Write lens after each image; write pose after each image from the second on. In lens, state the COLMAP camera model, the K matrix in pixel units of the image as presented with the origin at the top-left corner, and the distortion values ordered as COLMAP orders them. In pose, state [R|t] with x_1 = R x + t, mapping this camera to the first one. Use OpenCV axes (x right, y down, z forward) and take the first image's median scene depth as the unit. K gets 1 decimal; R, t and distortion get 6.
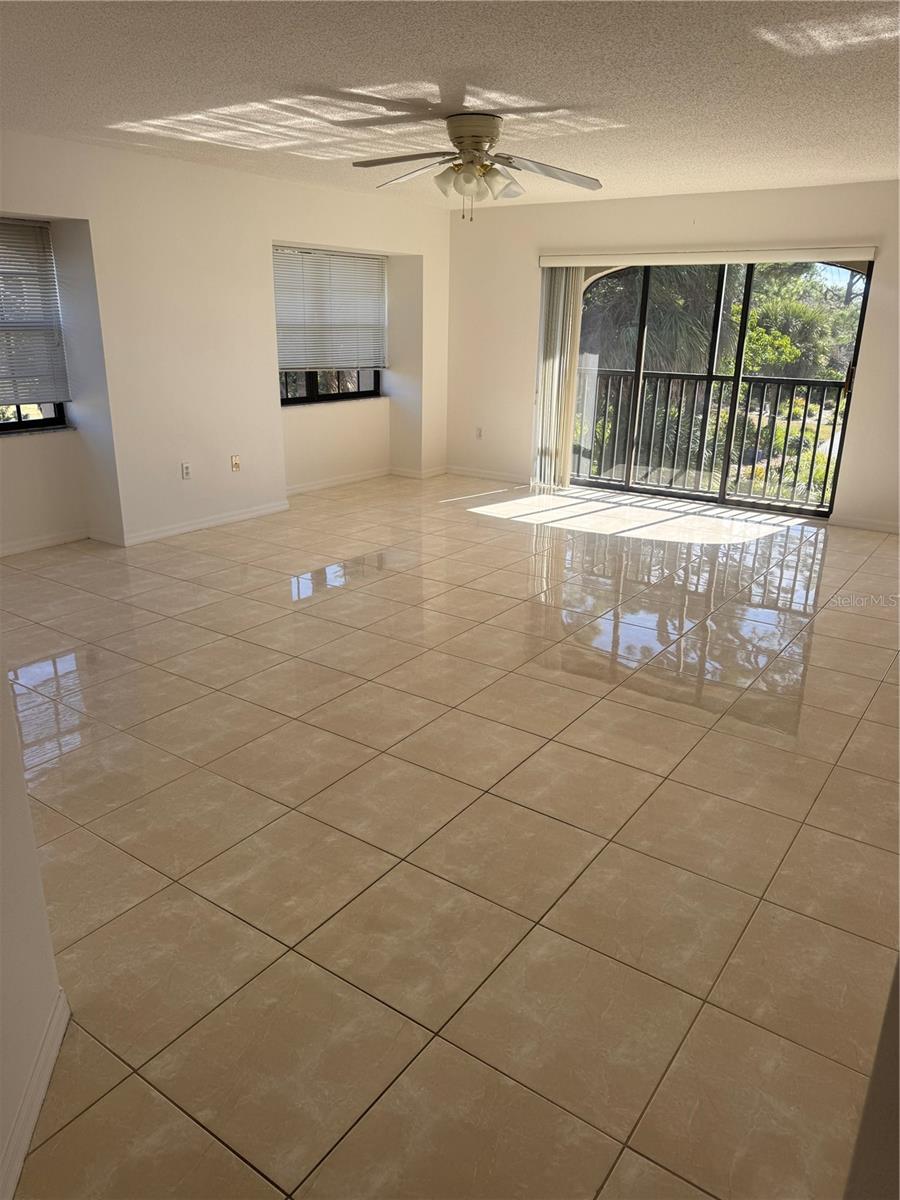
lens RADIAL K [[841.5, 0, 452.7], [0, 841.5, 594.4], [0, 0, 1]] dist [0.080792, -0.090111]
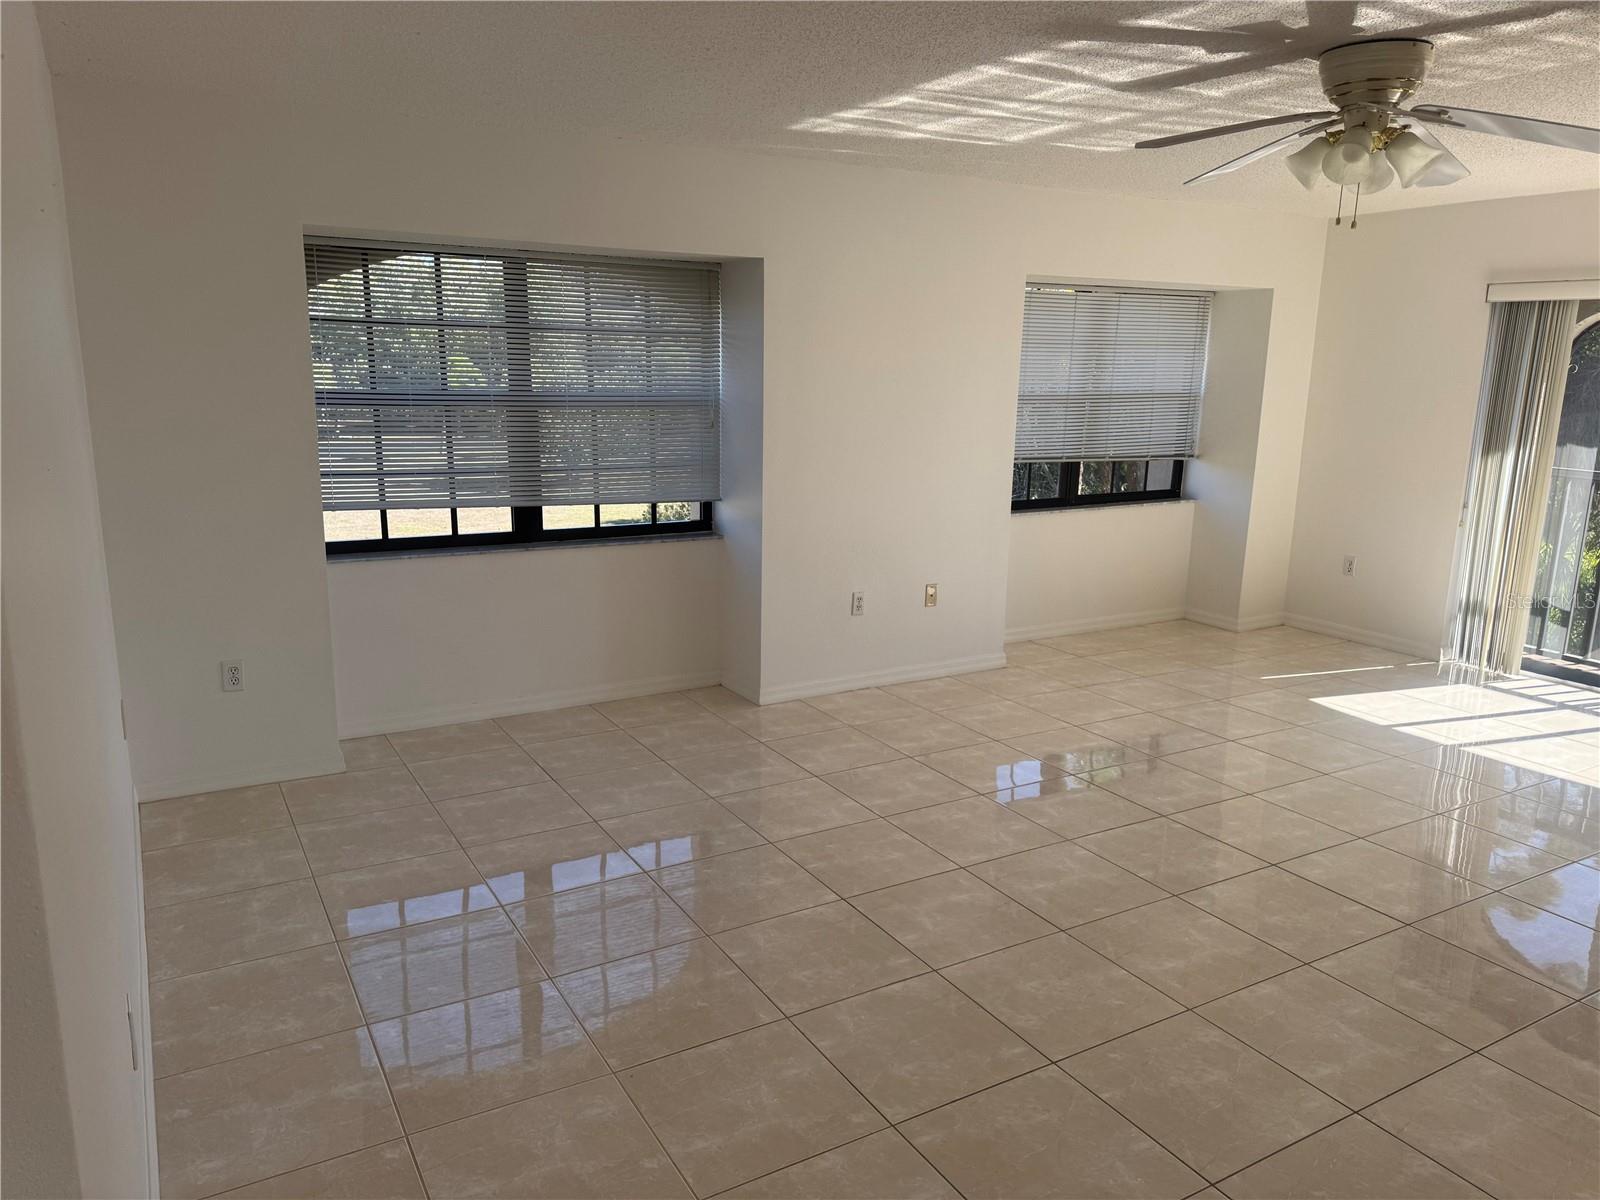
lens RADIAL K [[1122.1, 0, 795.7], [0, 1122.1, 600.5], [0, 0, 1]] dist [0.080792, -0.090111]
pose [[0.906929, 0.089359, -0.411698, 0.017754], [-0.135478, 0.987198, -0.084173, -0.079887], [0.398906, 0.132115, 0.907425, 0.194717]]
